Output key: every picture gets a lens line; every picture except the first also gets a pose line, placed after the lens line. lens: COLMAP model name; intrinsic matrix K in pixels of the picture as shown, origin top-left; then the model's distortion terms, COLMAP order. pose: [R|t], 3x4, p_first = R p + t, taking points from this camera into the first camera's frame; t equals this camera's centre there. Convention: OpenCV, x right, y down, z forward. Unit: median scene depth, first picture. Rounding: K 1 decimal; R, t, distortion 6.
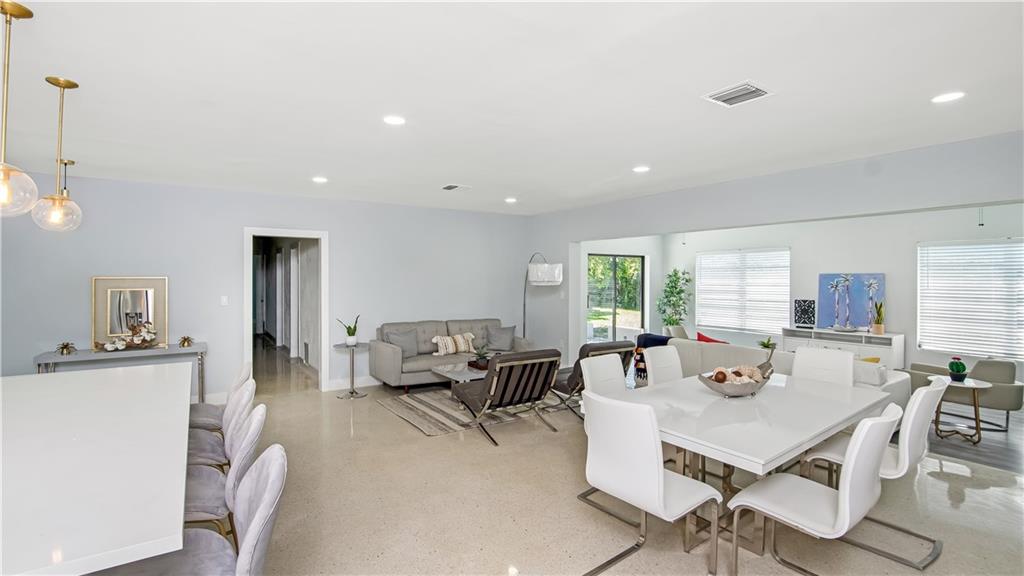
lens RADIAL K [[458.3, 0, 509.6], [0, 458.3, 284.0], [0, 0, 1]] dist [-0.043836, 0.009540]
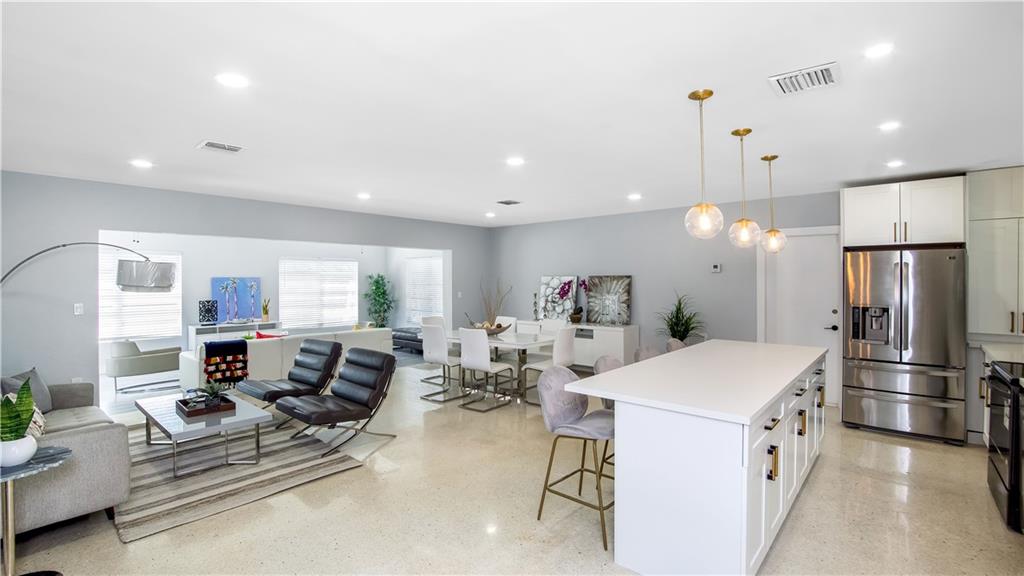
lens RADIAL K [[458.3, 0, 509.6], [0, 458.3, 284.0], [0, 0, 1]] dist [-0.043836, 0.009540]
pose [[-0.246692, -0.007969, 0.969061, -0.637305], [0.015297, 0.999810, 0.012116, -0.008124], [-0.968973, 0.017812, -0.246523, 0.557404]]
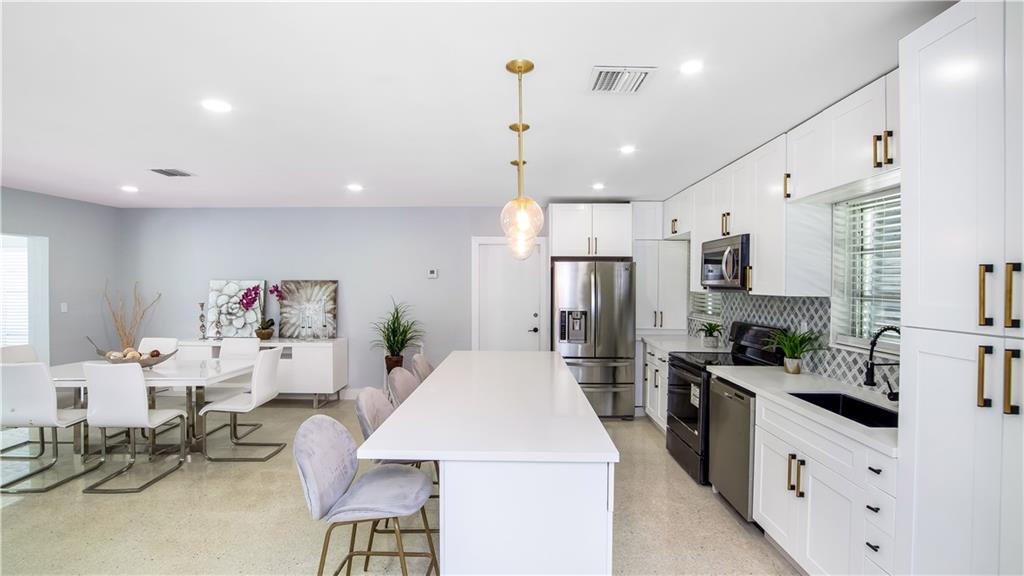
lens RADIAL K [[471.2, 0, 512.0], [0, 471.2, 288.0], [0, 0, 1]] dist [-0.027091, -0.000001]
pose [[-0.810676, -0.007237, 0.585450, -0.517569], [0.004672, 0.999812, 0.018828, -0.011043], [-0.585476, 0.017998, -0.810490, 0.573698]]
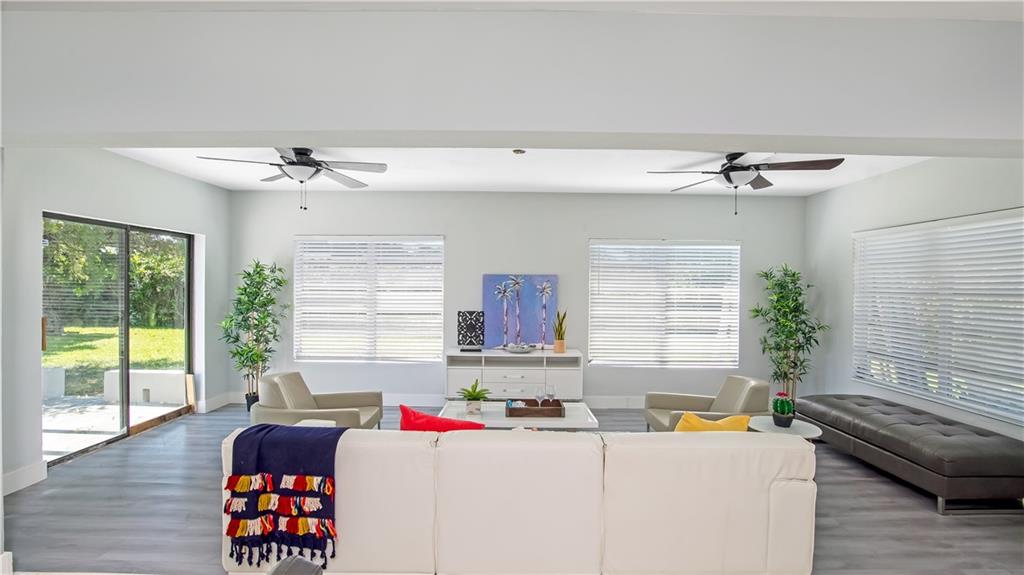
lens RADIAL K [[458.3, 0, 509.6], [0, 458.3, 283.5], [0, 0, 1]] dist [-0.043836, 0.009540]
pose [[0.567288, 0.007668, 0.823484, 0.104716], [0.002055, 0.999940, -0.010726, 0.000209], [-0.823517, 0.007777, 0.567238, 0.558403]]
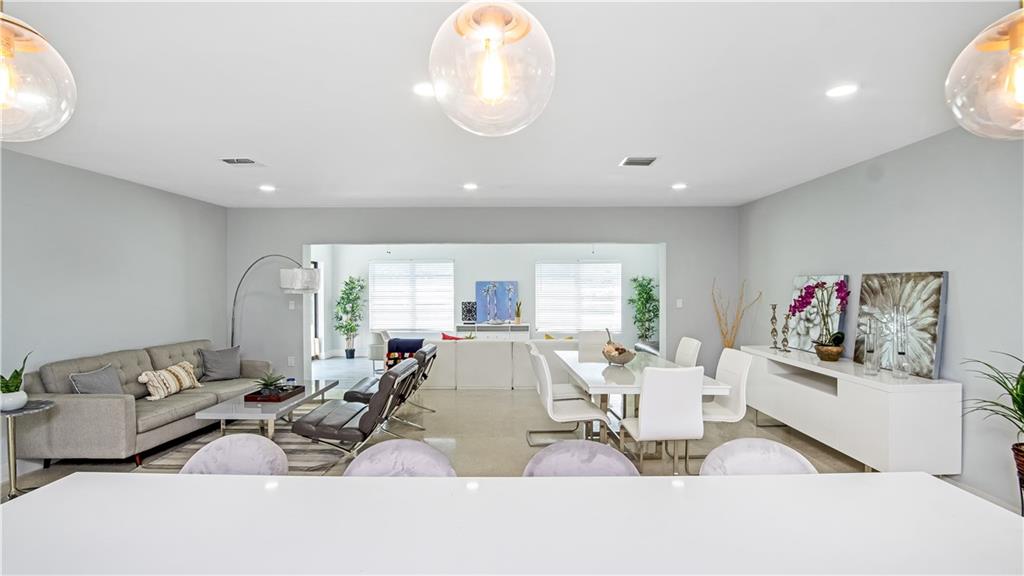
lens RADIAL K [[458.3, 0, 509.6], [0, 458.3, 284.0], [0, 0, 1]] dist [-0.043836, 0.009540]
pose [[0.569292, 0.001057, 0.822135, -0.353091], [0.013897, 0.999844, -0.010909, 0.000522], [-0.822018, 0.017635, 0.569188, 0.170969]]
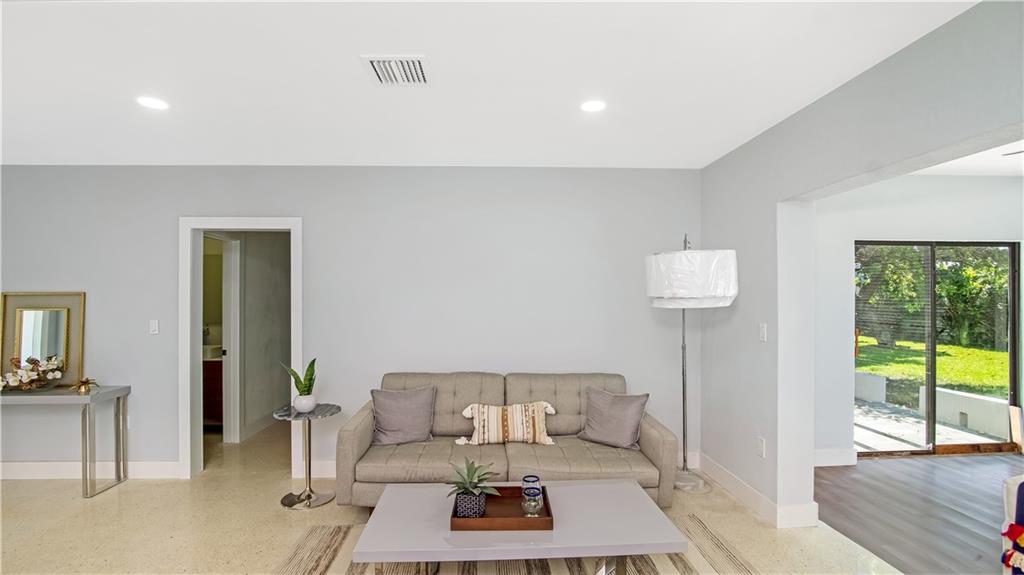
lens RADIAL K [[462.2, 0, 505.6], [0, 462.2, 300.7], [0, 0, 1]] dist [-0.043440, 0.010418]
pose [[0.852723, -0.000676, -0.522362, 0.130632], [-0.003733, 0.999966, -0.007388, 0.000136], [0.522349, 0.008250, 0.852692, 0.514058]]
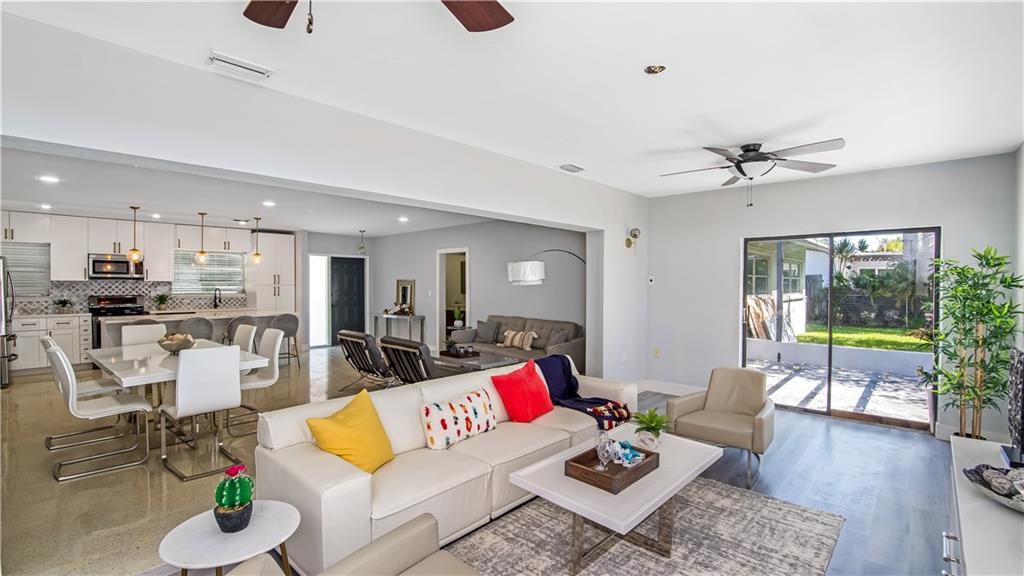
lens RADIAL K [[460.1, 0, 522.6], [0, 460.1, 290.0], [0, 0, 1]] dist [-0.020521, -0.000142]
pose [[0.238956, 0.010979, -0.970968, 0.855746], [-0.015070, 0.999858, 0.007597, 0.004499], [0.970913, 0.012817, 0.239087, 0.680548]]
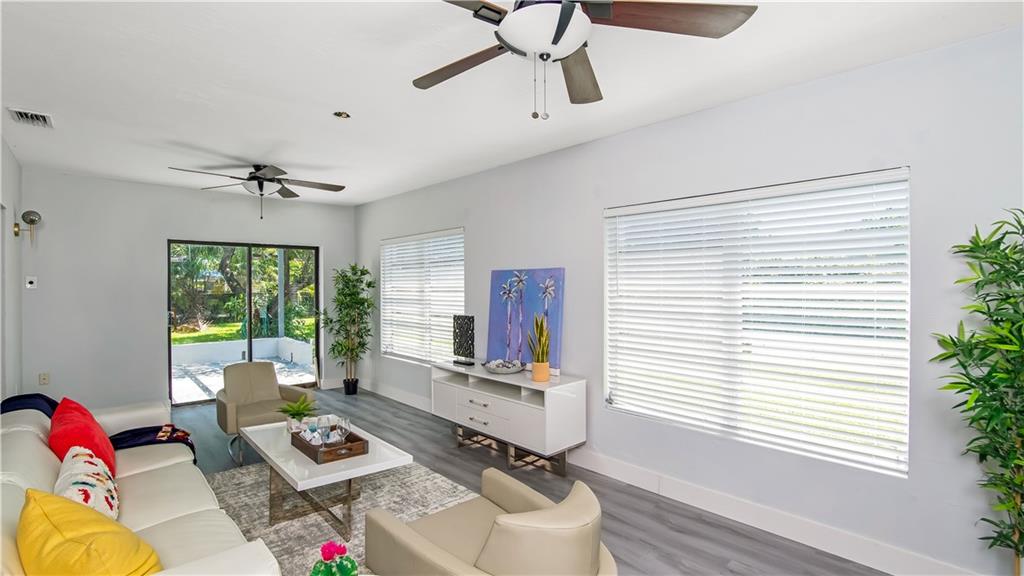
lens RADIAL K [[471.2, 0, 512.0], [0, 471.2, 288.0], [0, 0, 1]] dist [-0.027091, -0.000001]
pose [[0.988626, -0.004050, 0.150342, 0.638112], [0.004971, 0.999971, -0.005747, 0.003771], [-0.150314, 0.006429, 0.988617, 0.399354]]
